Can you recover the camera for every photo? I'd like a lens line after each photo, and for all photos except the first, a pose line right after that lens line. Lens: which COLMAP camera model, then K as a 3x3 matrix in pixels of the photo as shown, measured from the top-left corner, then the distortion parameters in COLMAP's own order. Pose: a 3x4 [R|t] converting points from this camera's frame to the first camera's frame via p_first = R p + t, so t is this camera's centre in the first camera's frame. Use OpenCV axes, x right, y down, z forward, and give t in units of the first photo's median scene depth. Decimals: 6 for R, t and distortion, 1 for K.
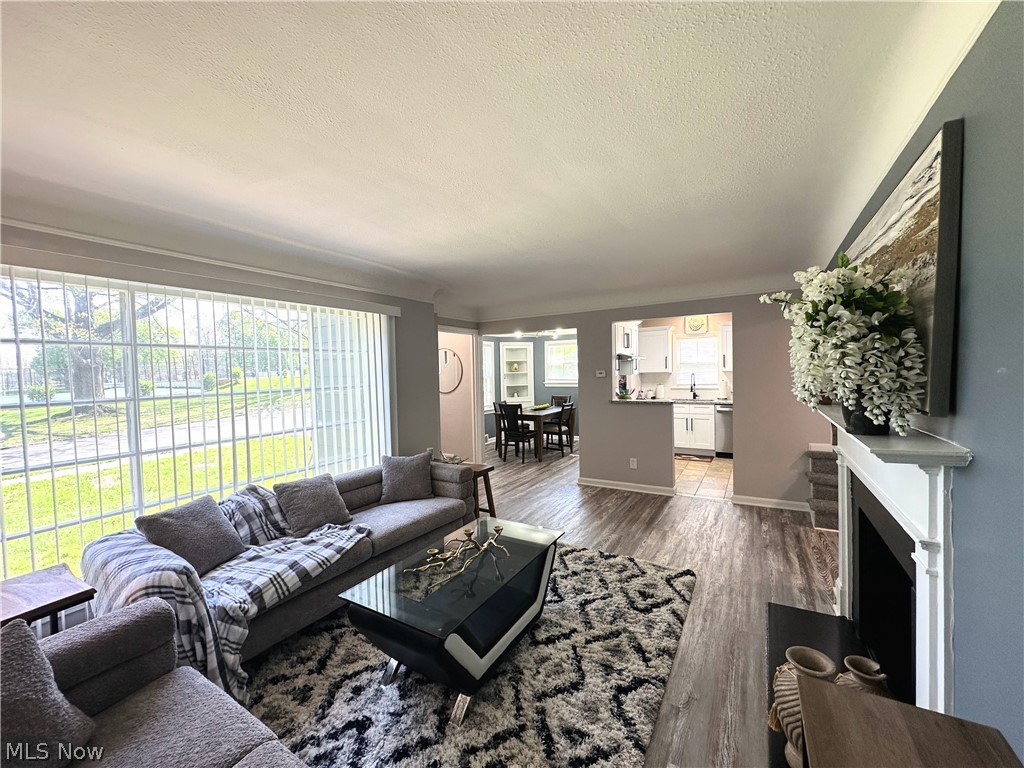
lens RADIAL K [[407.2, 0, 513.8], [0, 407.2, 388.0], [0, 0, 1]] dist [0.045982, -0.000007]
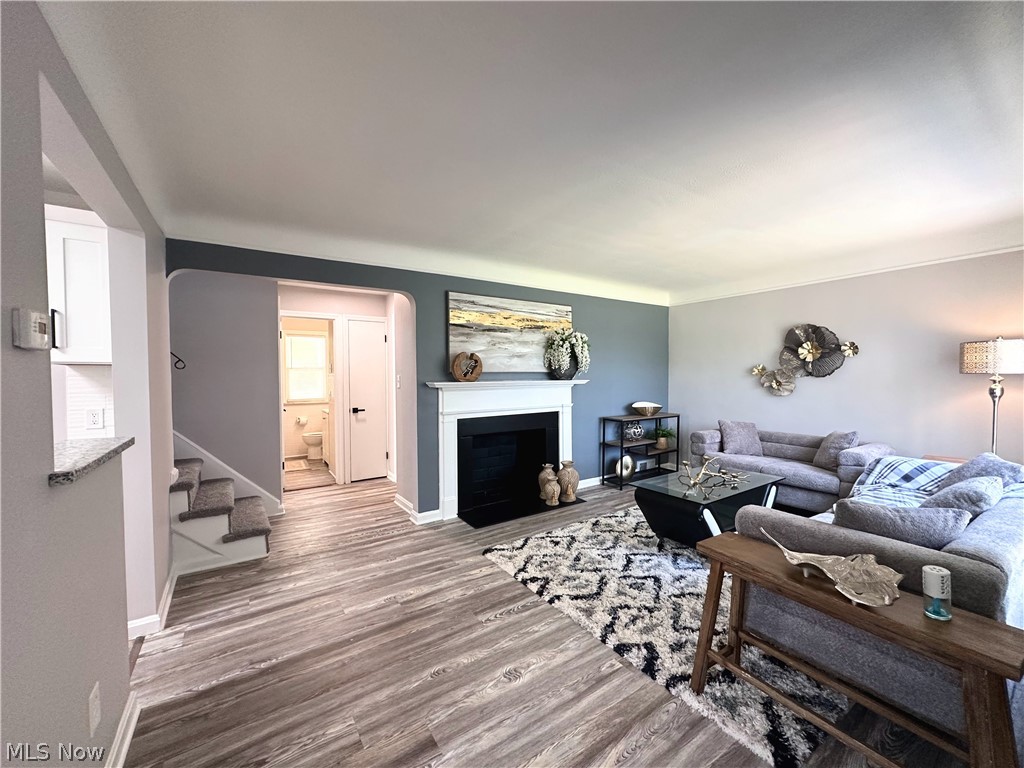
lens RADIAL K [[407.2, 0, 513.8], [0, 407.2, 388.0], [0, 0, 1]] dist [0.045982, -0.000007]
pose [[-0.902882, 0.005144, 0.429857, -0.076497], [0.035204, 0.997455, 0.062007, -0.027446], [-0.428444, 0.071118, -0.900765, 1.681981]]
